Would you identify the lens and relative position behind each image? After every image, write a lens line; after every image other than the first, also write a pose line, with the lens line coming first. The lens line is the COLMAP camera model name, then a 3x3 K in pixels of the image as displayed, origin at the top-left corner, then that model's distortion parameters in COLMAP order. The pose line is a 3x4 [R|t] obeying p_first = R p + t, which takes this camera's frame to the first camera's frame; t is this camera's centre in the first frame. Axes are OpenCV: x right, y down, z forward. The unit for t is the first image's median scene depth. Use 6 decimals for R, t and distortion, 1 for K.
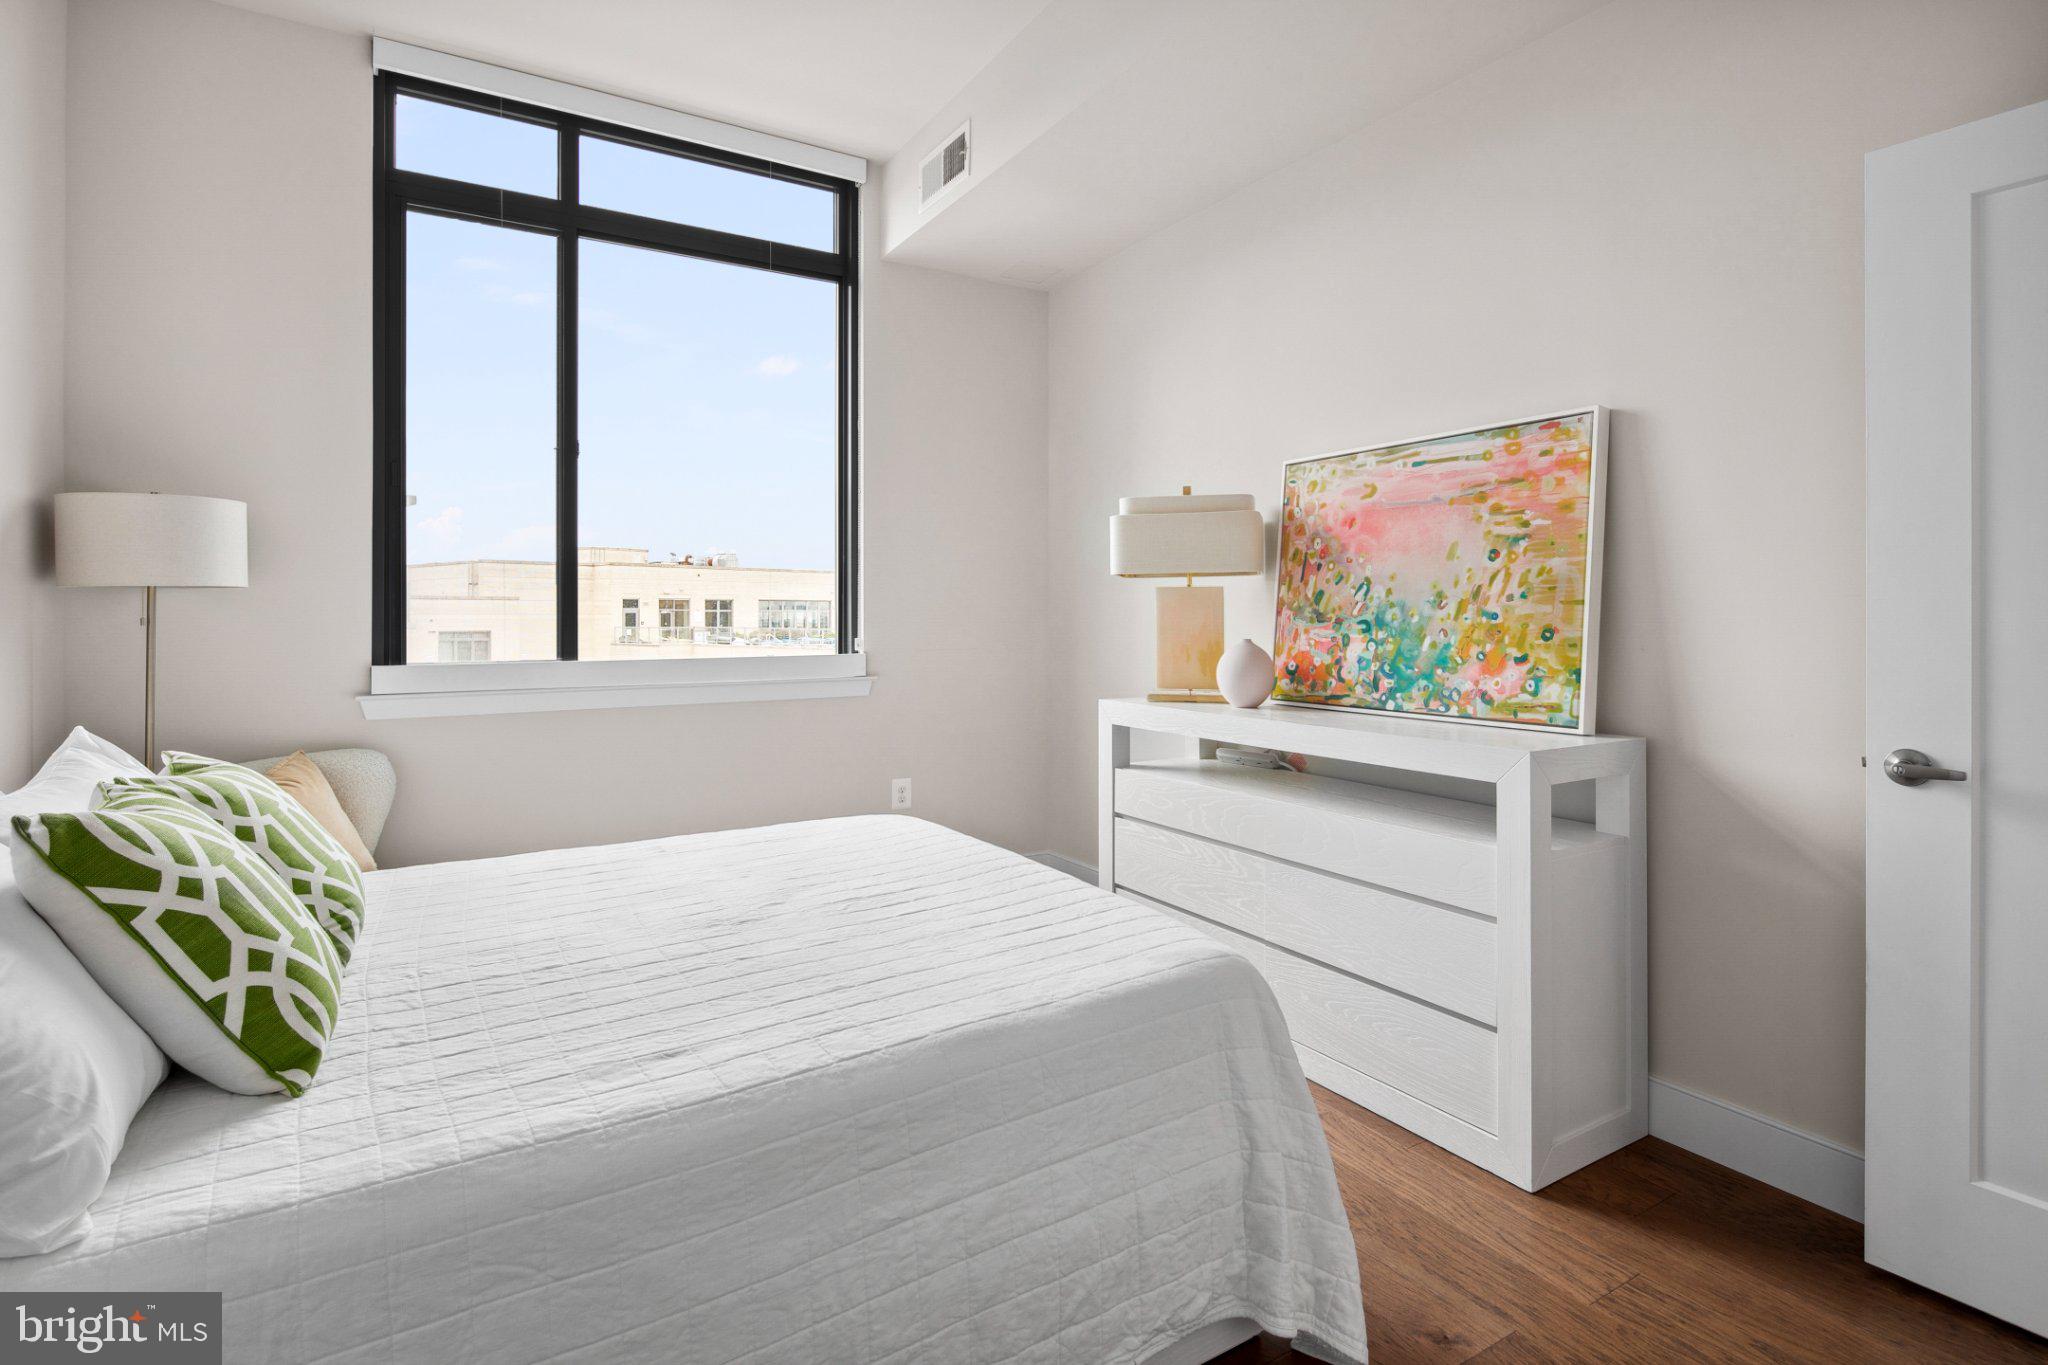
lens RADIAL K [[989.1, 0, 1018.6], [0, 989.1, 629.0], [0, 0, 1]] dist [0.003061, 0.000080]
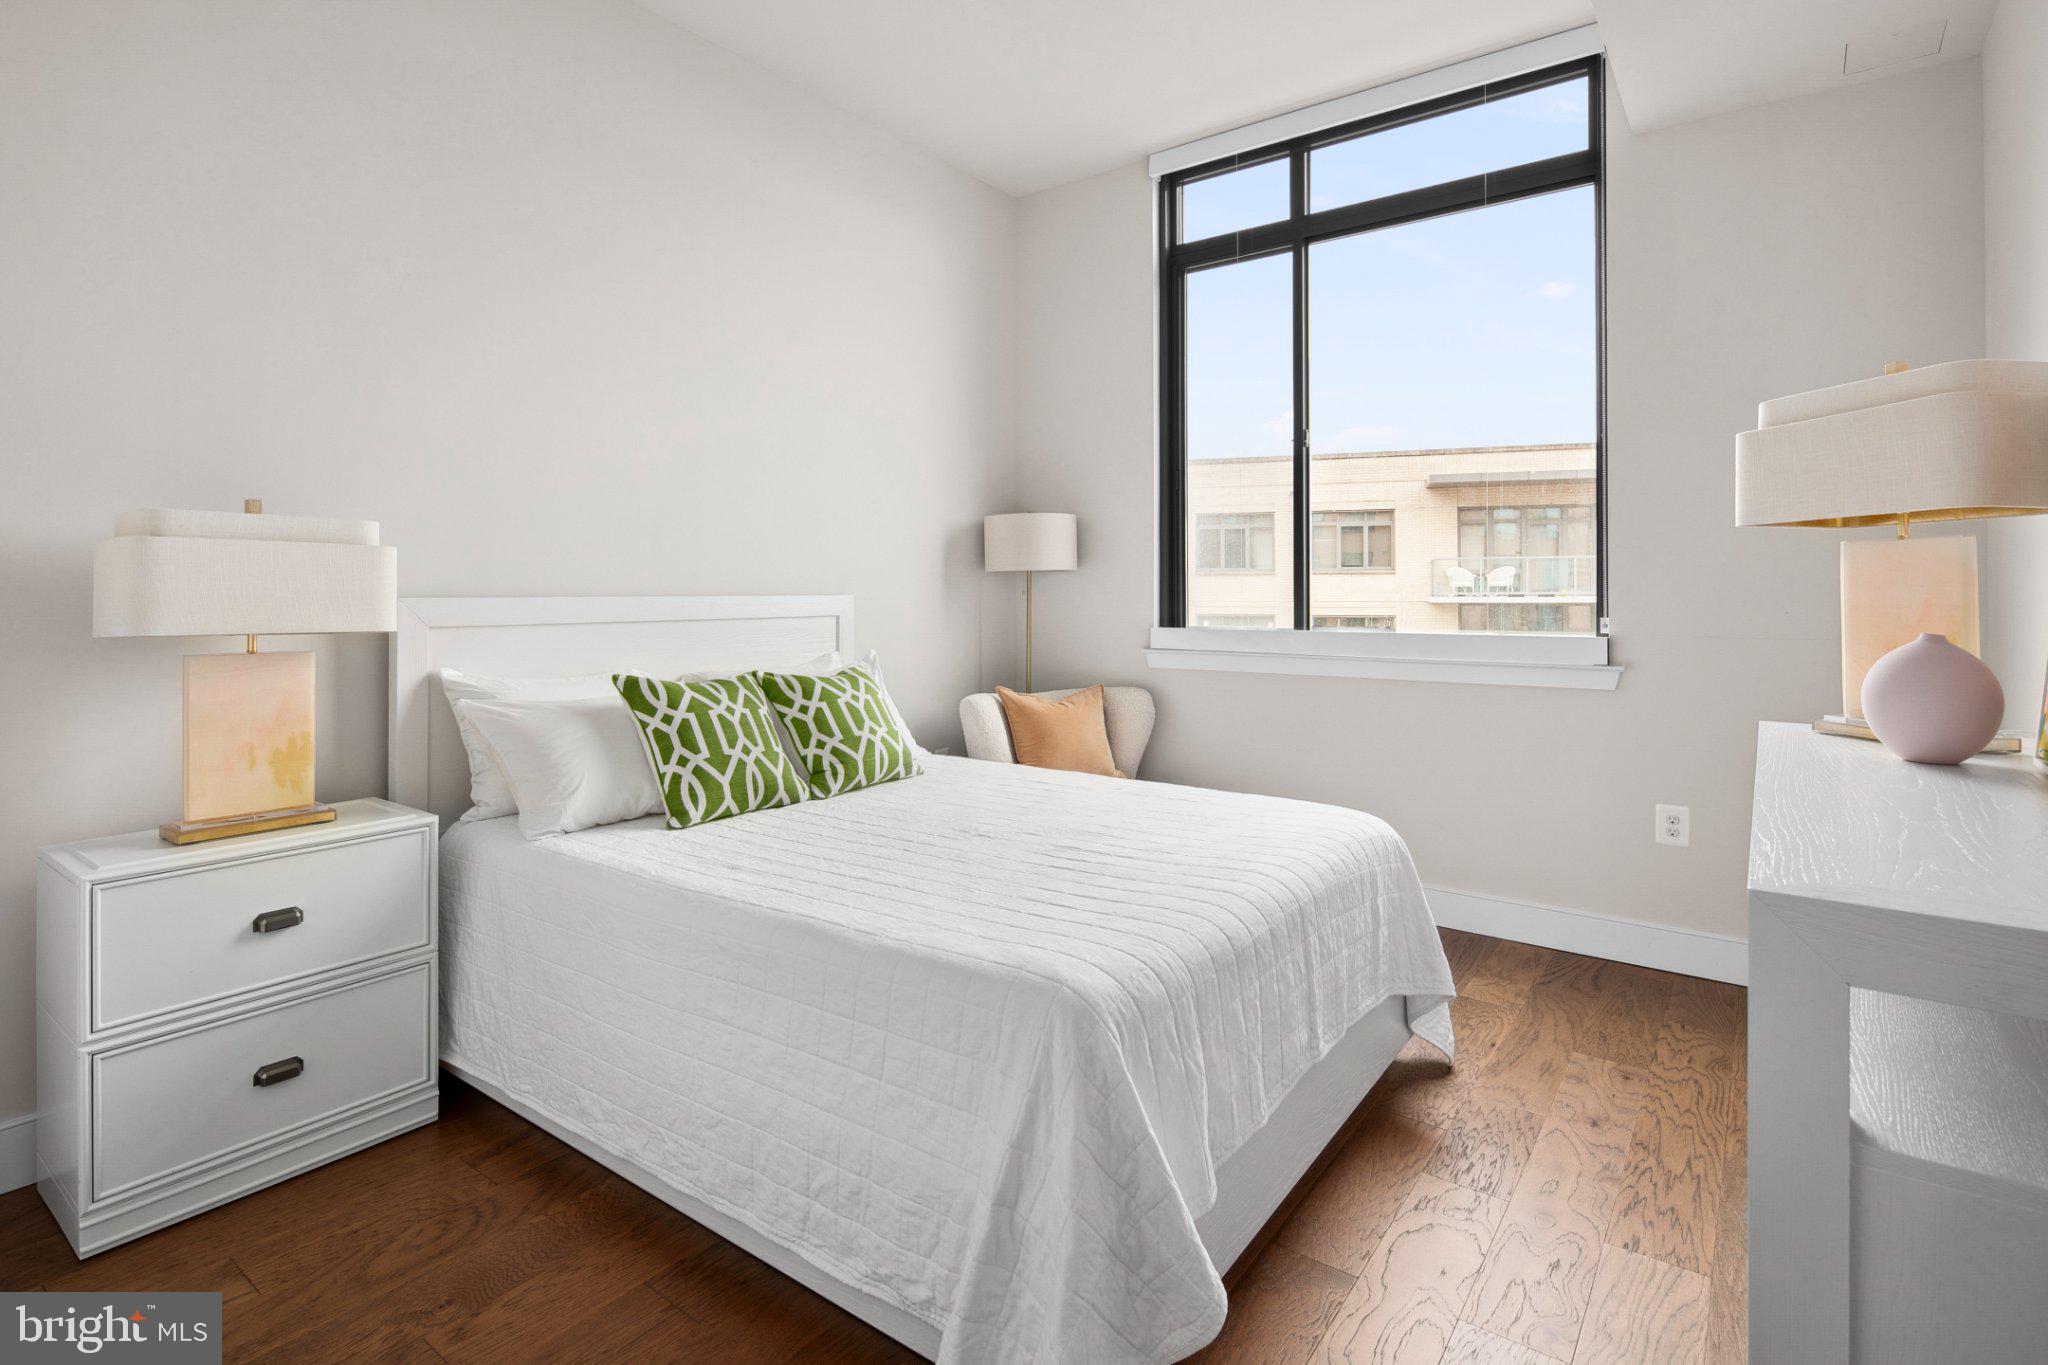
lens RADIAL K [[993.1, 0, 1017.5], [0, 993.1, 587.3], [0, 0, 1]] dist [-0.002796, -0.000748]
pose [[0.383007, -0.002778, -0.923741, 0.479636], [-0.009463, 0.999931, -0.006931, -0.004003], [0.923697, 0.011396, 0.382955, 0.301240]]
